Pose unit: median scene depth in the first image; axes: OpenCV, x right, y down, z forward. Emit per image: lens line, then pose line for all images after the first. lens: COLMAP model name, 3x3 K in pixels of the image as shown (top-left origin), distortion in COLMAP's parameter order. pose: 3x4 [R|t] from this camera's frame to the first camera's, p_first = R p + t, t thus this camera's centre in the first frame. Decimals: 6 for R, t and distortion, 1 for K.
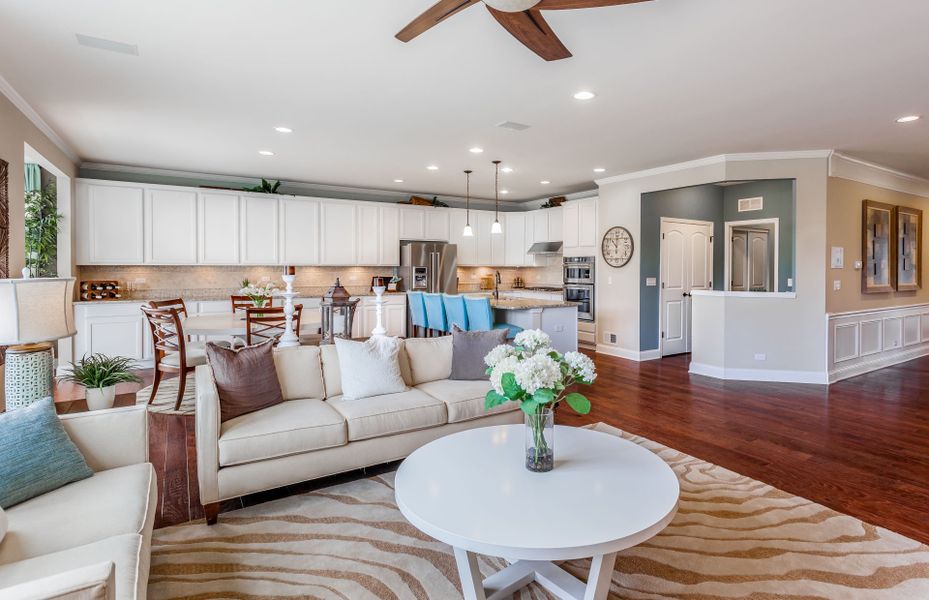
lens RADIAL K [[485.4, 0, 500.5], [0, 485.4, 270.2], [0, 0, 1]] dist [0.012002, 0.002254]
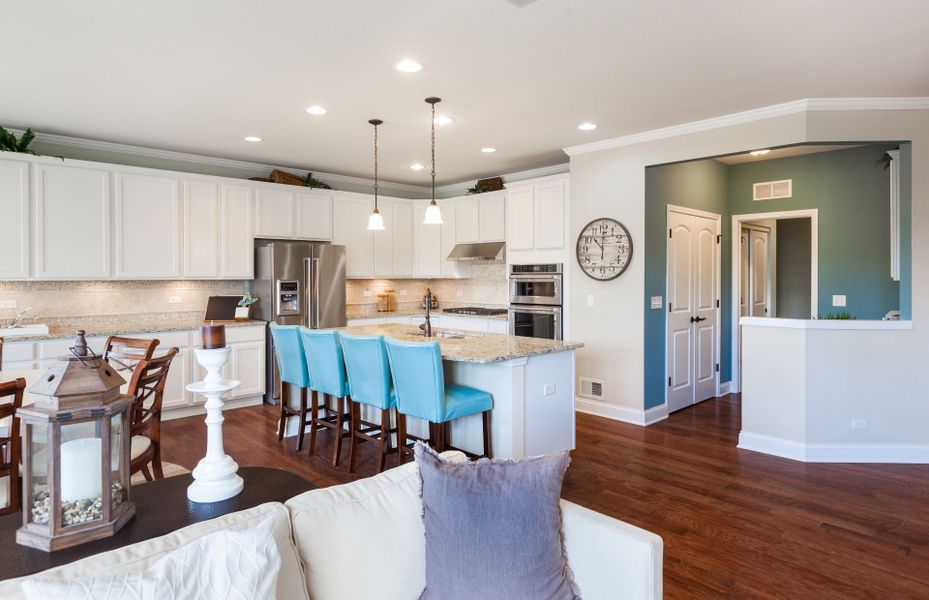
lens RADIAL K [[544.0, 0, 455.7], [0, 544.0, 278.5], [0, 0, 1]] dist [-0.001649, 0.003384]
pose [[0.987196, -0.005396, 0.159422, -0.070974], [0.005369, 0.999985, 0.000600, -0.009774], [-0.159423, 0.000264, 0.987210, 0.298152]]
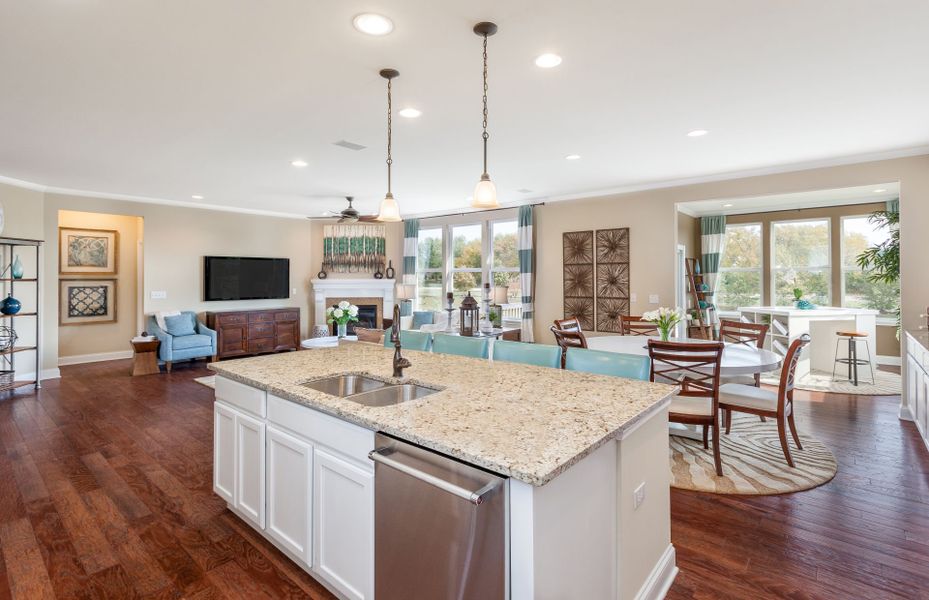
lens RADIAL K [[443.1, 0, 458.6], [0, 443.1, 274.3], [0, 0, 1]] dist [0.000134, -0.002487]
pose [[-0.964133, -0.004744, -0.265378, 0.036458], [-0.005086, 0.999987, 0.000603, -0.019004], [0.265372, 0.001931, -0.964144, 1.208066]]
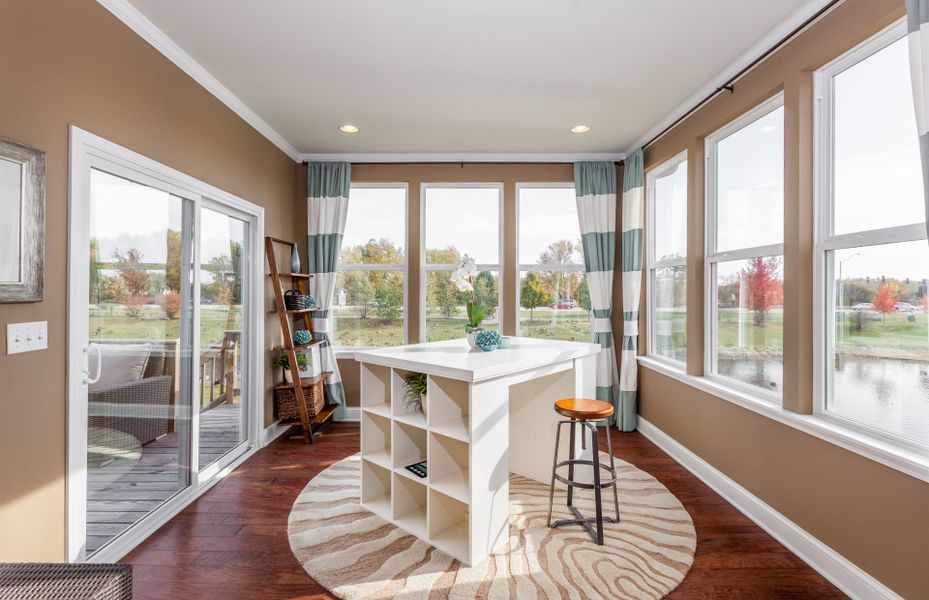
lens RADIAL K [[346.0, 0, 456.7], [0, 346.0, 294.9], [0, 0, 1]] dist [-0.000572, -0.000019]
pose [[-0.526252, -0.003620, -0.850321, -0.535627], [-0.015234, 0.999871, 0.005171, -0.002989], [0.850192, 0.015675, -0.526239, 0.722389]]
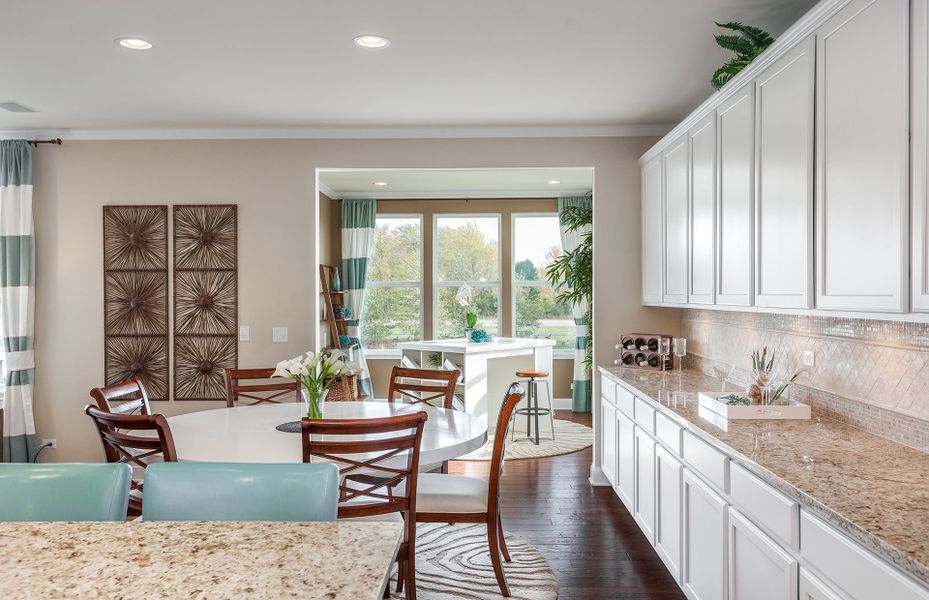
lens RADIAL K [[729.7, 0, 455.4], [0, 729.7, 292.5], [0, 0, 1]] dist [0.010337, -0.021573]
pose [[-0.564762, -0.007498, -0.825220, -0.005066], [-0.008783, 0.999957, -0.003074, -0.017997], [0.825207, 0.005512, -0.564804, 1.094649]]
